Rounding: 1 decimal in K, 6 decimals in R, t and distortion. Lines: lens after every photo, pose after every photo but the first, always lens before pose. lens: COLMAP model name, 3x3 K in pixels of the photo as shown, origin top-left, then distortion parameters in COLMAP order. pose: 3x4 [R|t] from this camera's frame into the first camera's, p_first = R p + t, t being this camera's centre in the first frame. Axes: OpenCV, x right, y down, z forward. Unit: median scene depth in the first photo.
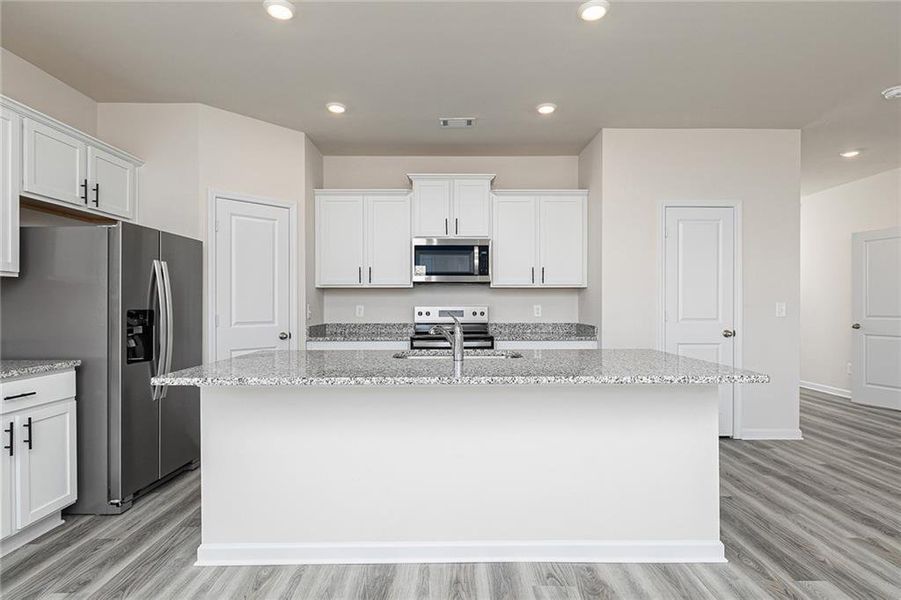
lens RADIAL K [[468.1, 0, 450.4], [0, 468.1, 306.8], [0, 0, 1]] dist [0.000338, 0.000217]
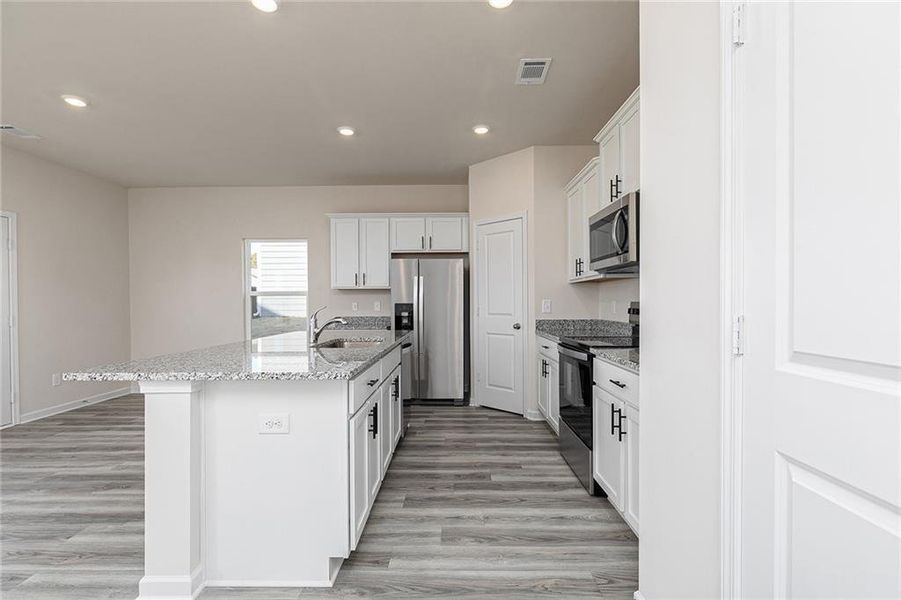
lens RADIAL K [[415.4, 0, 450.8], [0, 415.4, 307.4], [0, 0, 1]] dist [-0.000818, 0.002634]
pose [[-0.019269, 0.011770, -0.999745, 0.681242], [-0.002458, 0.999927, 0.011820, 0.001700], [0.999811, 0.002685, -0.019239, 0.815679]]
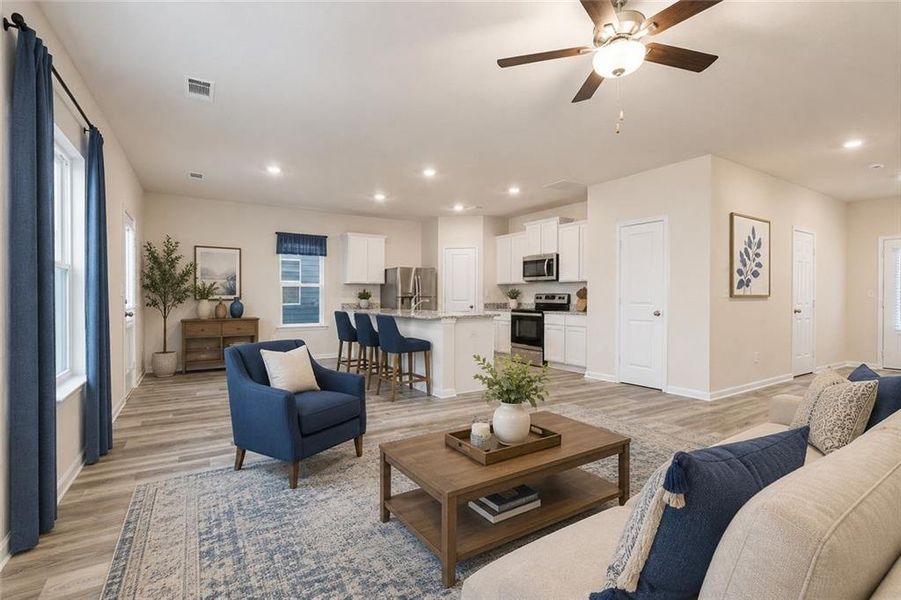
lens RADIAL K [[403.3, 0, 448.4], [0, 403.3, 289.9], [0, 0, 1]] dist [0.000557, -0.000841]
pose [[0.528831, -0.004634, -0.848715, 1.207492], [-0.008283, 0.999909, -0.010621, 0.004500], [0.848687, 0.012647, 0.528744, -0.123413]]
